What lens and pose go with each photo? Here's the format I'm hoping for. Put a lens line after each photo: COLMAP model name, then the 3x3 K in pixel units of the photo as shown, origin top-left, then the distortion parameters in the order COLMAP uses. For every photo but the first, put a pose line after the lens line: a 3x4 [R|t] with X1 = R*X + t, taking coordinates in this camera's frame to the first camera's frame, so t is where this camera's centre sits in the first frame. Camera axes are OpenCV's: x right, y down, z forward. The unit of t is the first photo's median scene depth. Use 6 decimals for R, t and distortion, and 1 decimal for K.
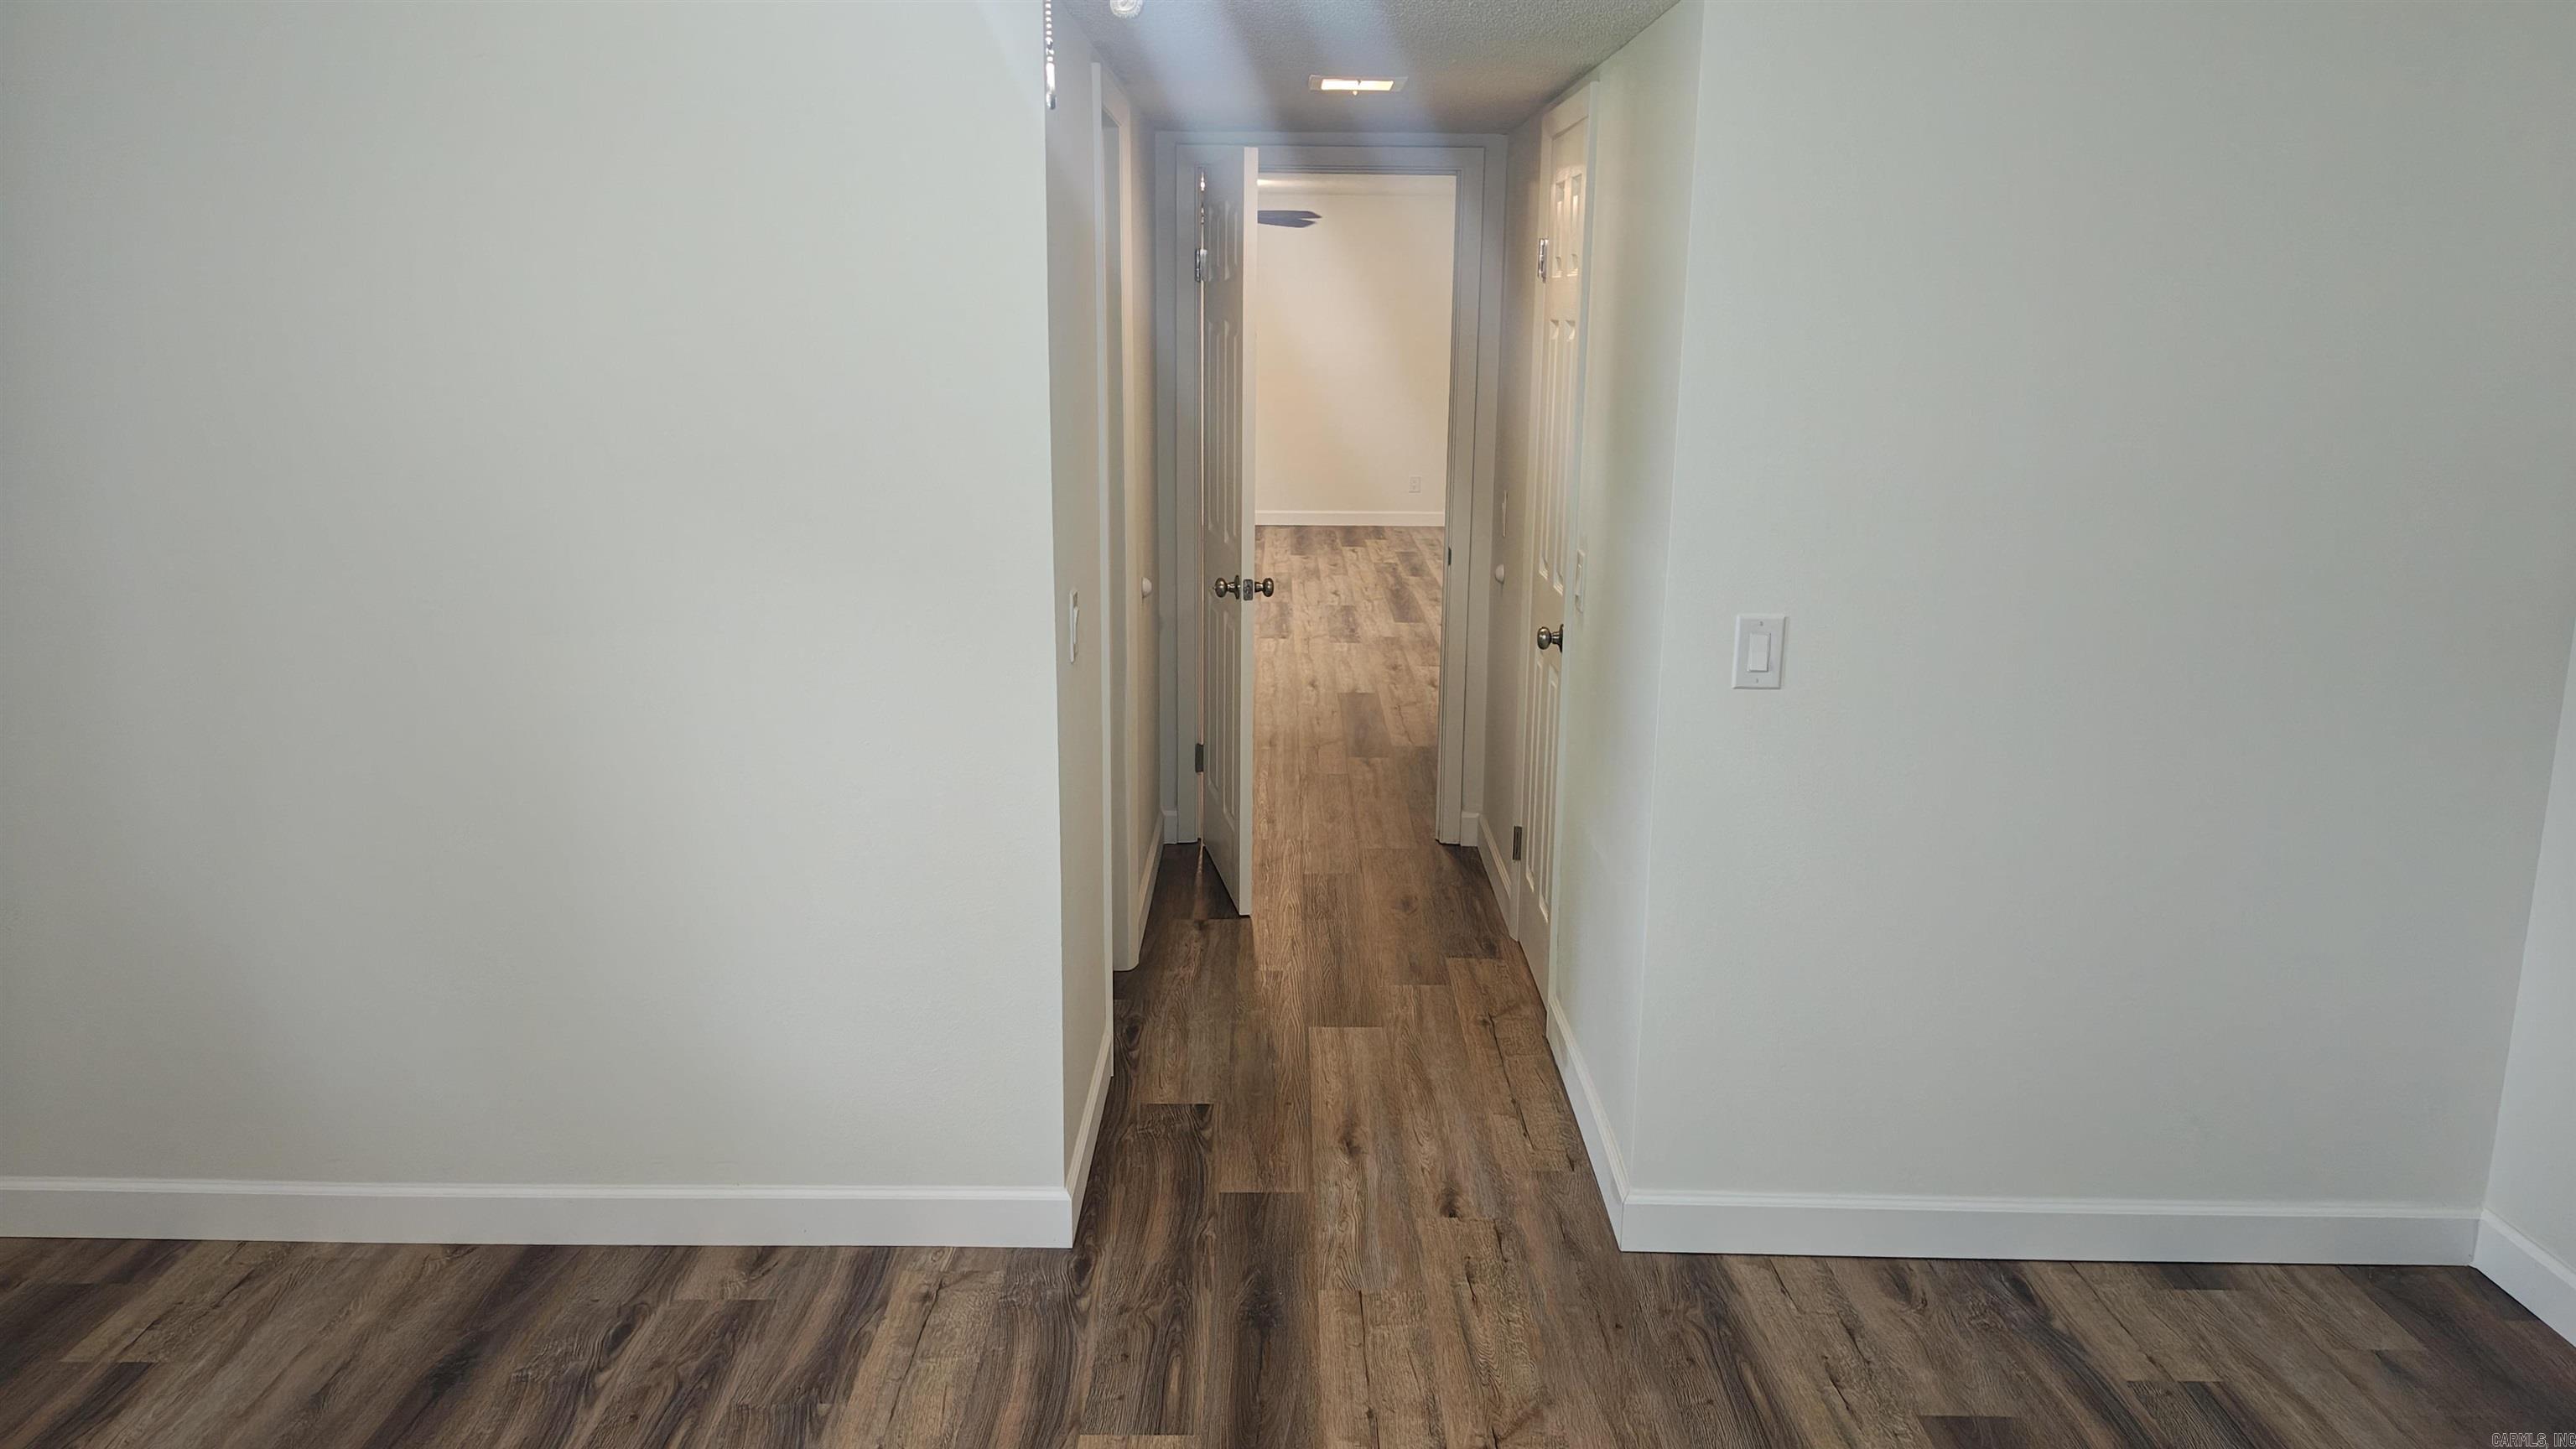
lens RADIAL K [[1894.5, 0, 1288.0], [0, 1894.5, 724.5], [0, 0, 1]] dist [0.067729, -0.075063]
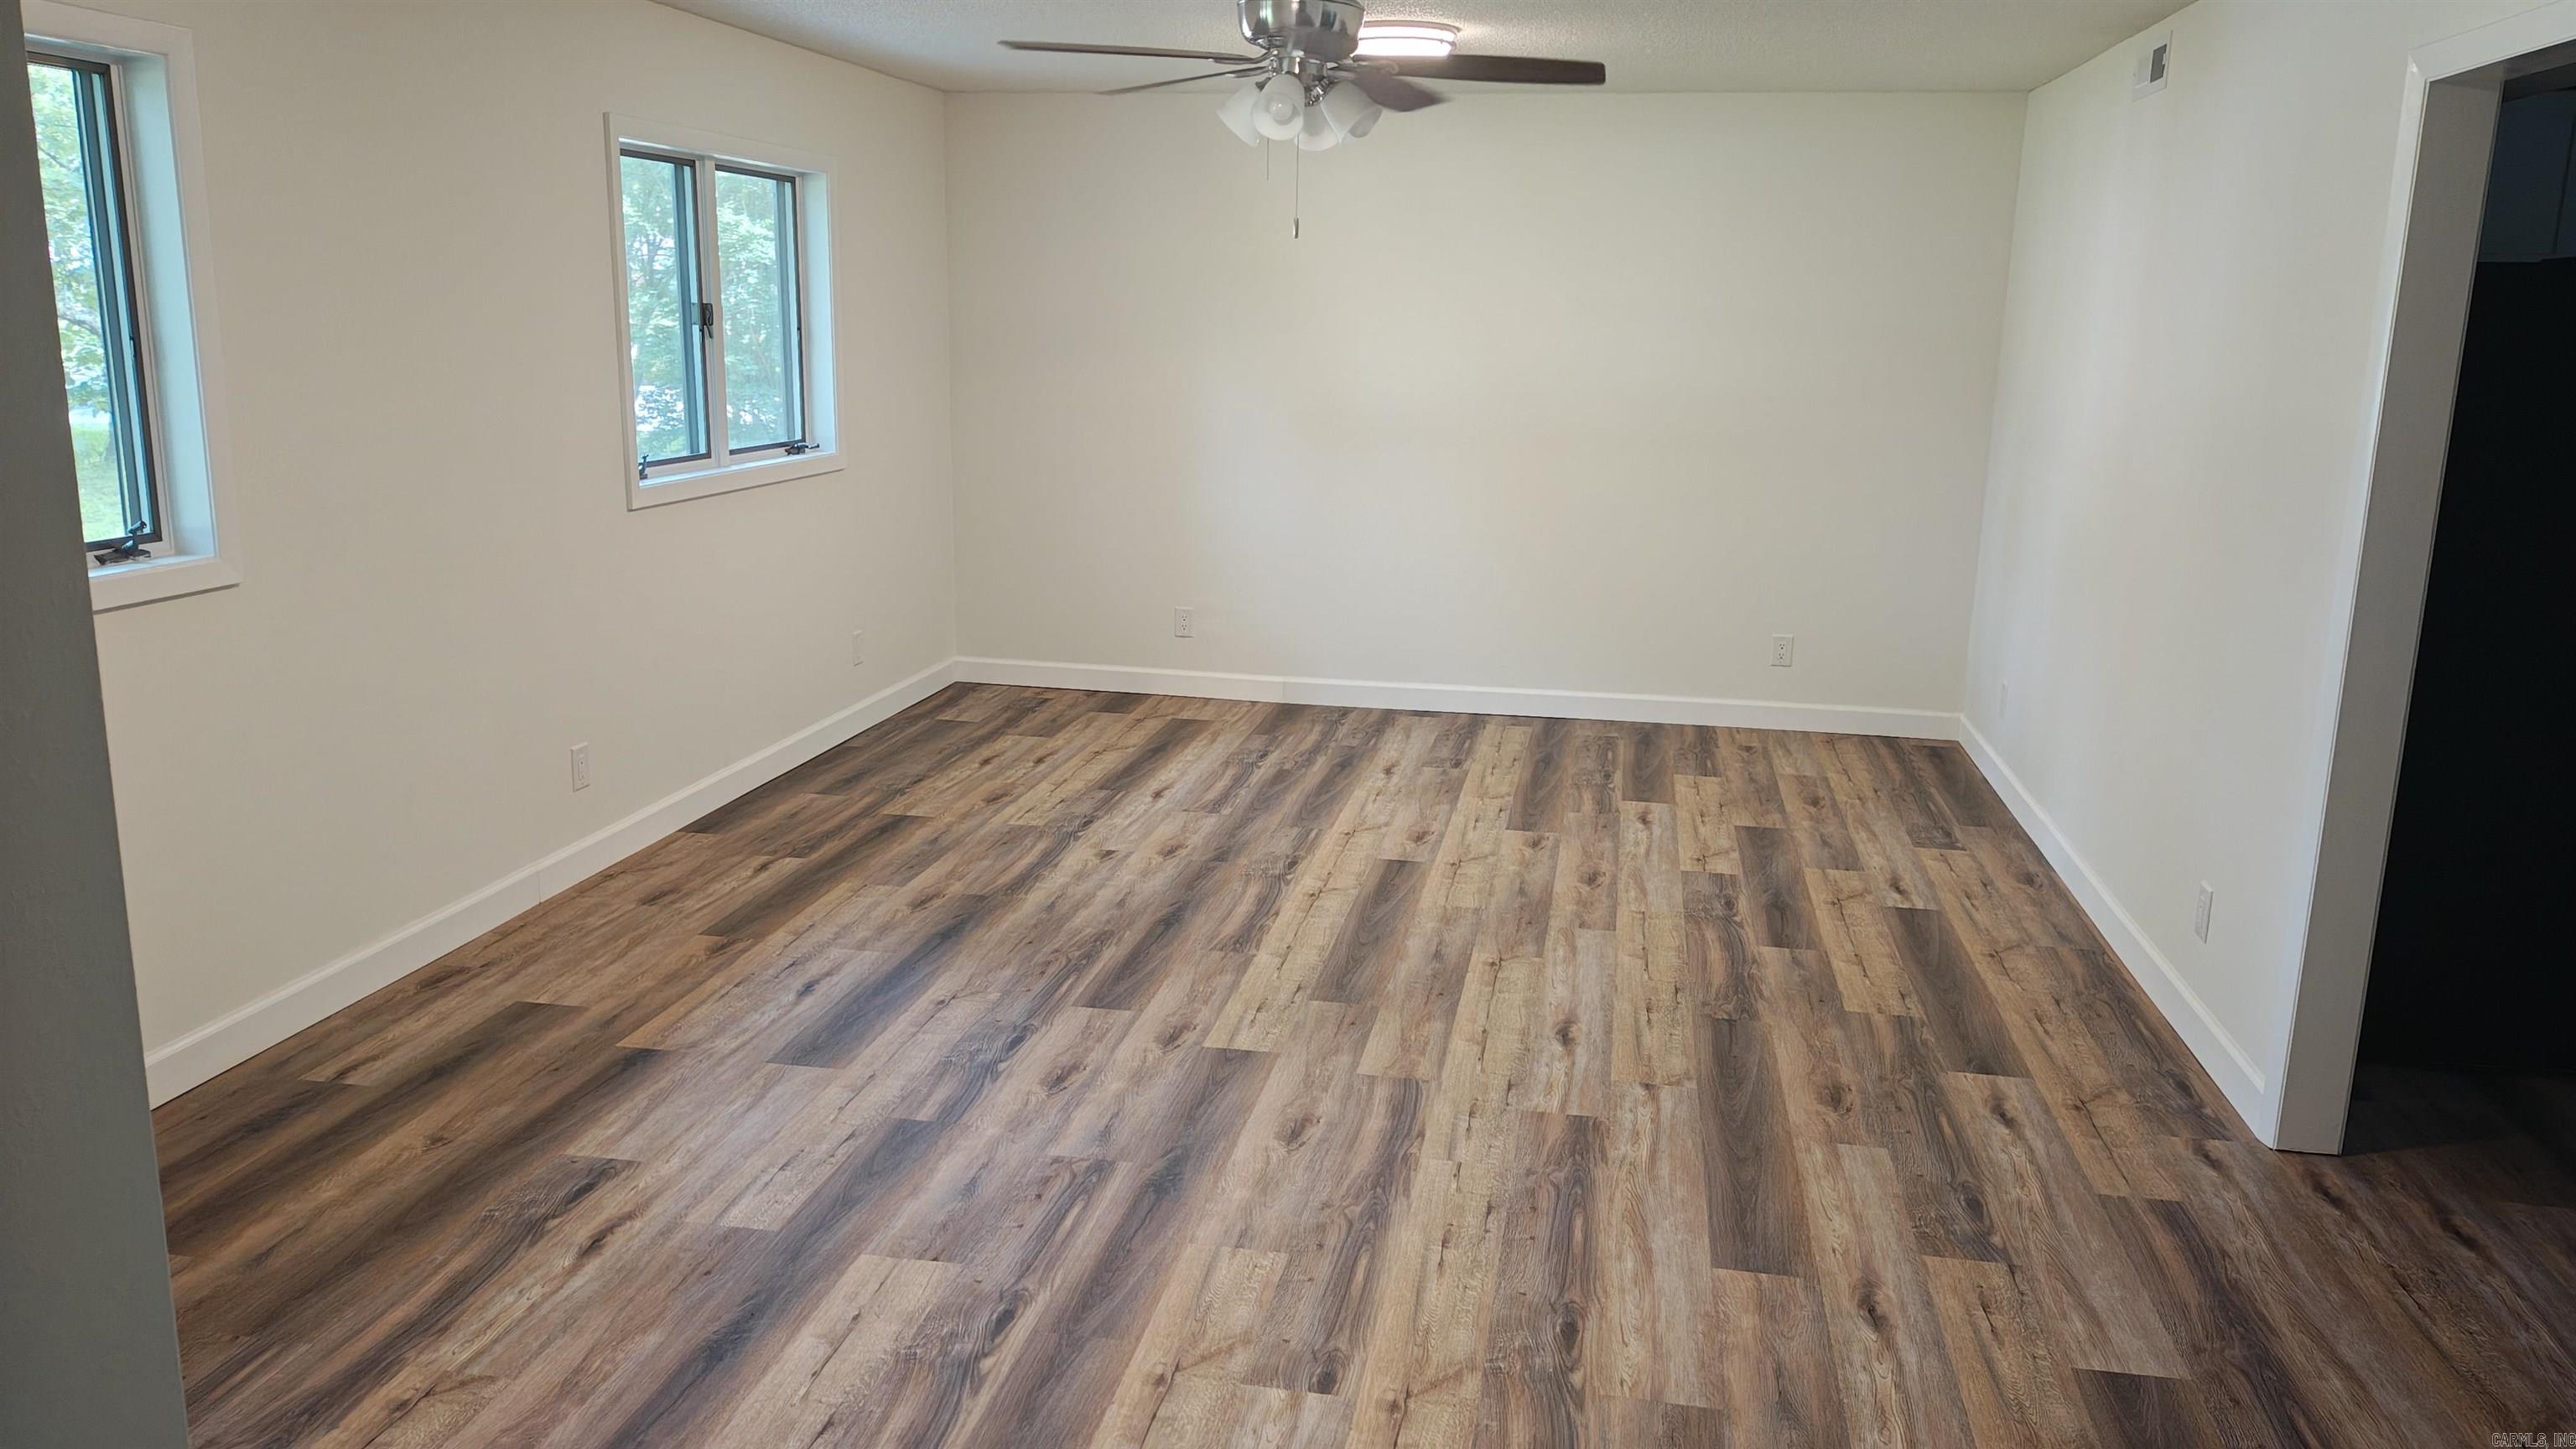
lens RADIAL K [[1894.5, 0, 1288.0], [0, 1894.5, 724.5], [0, 0, 1]] dist [0.067729, -0.075063]
pose [[0.982817, 0.068782, -0.171286, 0.077484], [-0.068930, 0.997609, 0.005090, -0.321499], [0.171227, 0.006804, 0.985208, 1.498681]]
